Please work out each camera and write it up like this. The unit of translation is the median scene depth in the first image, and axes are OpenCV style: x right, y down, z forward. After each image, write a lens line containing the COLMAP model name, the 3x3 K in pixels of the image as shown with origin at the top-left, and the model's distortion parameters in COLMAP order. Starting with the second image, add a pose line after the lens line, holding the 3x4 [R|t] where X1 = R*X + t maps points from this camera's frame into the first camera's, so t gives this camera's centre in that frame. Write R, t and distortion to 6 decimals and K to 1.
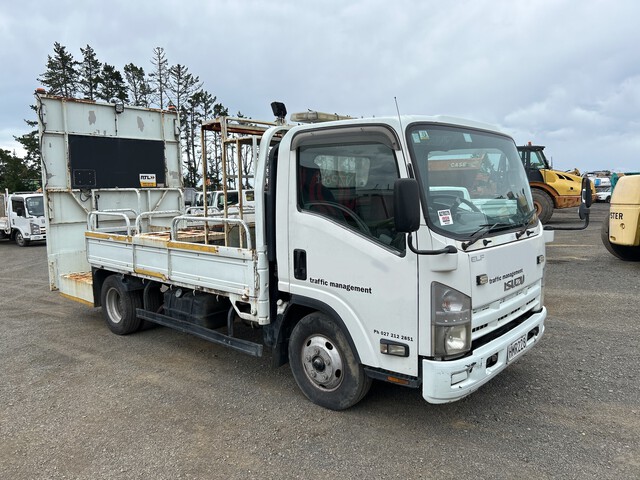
lens RADIAL K [[493.5, 0, 318.7], [0, 493.5, 242.4], [0, 0, 1]] dist [0.060387, -0.039901]
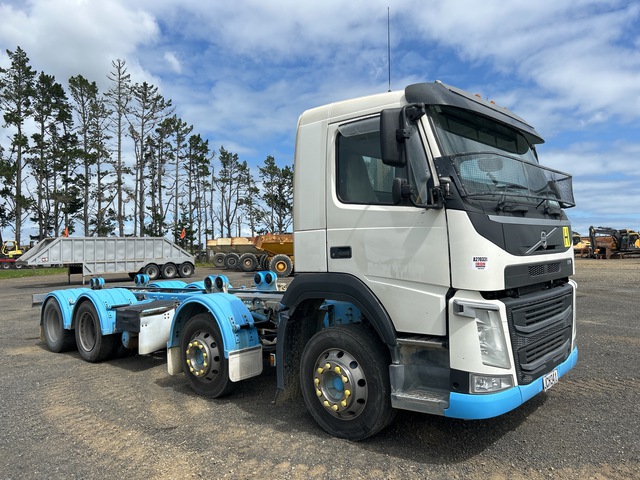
lens RADIAL K [[493.5, 0, 324.3], [0, 493.5, 238.9], [0, 0, 1]] dist [0.060387, -0.039901]
pose [[0.997352, 0.008603, 0.072210, -0.056980], [0.000415, 0.992289, -0.123948, -0.020825], [-0.072719, 0.123650, 0.989658, 0.240699]]
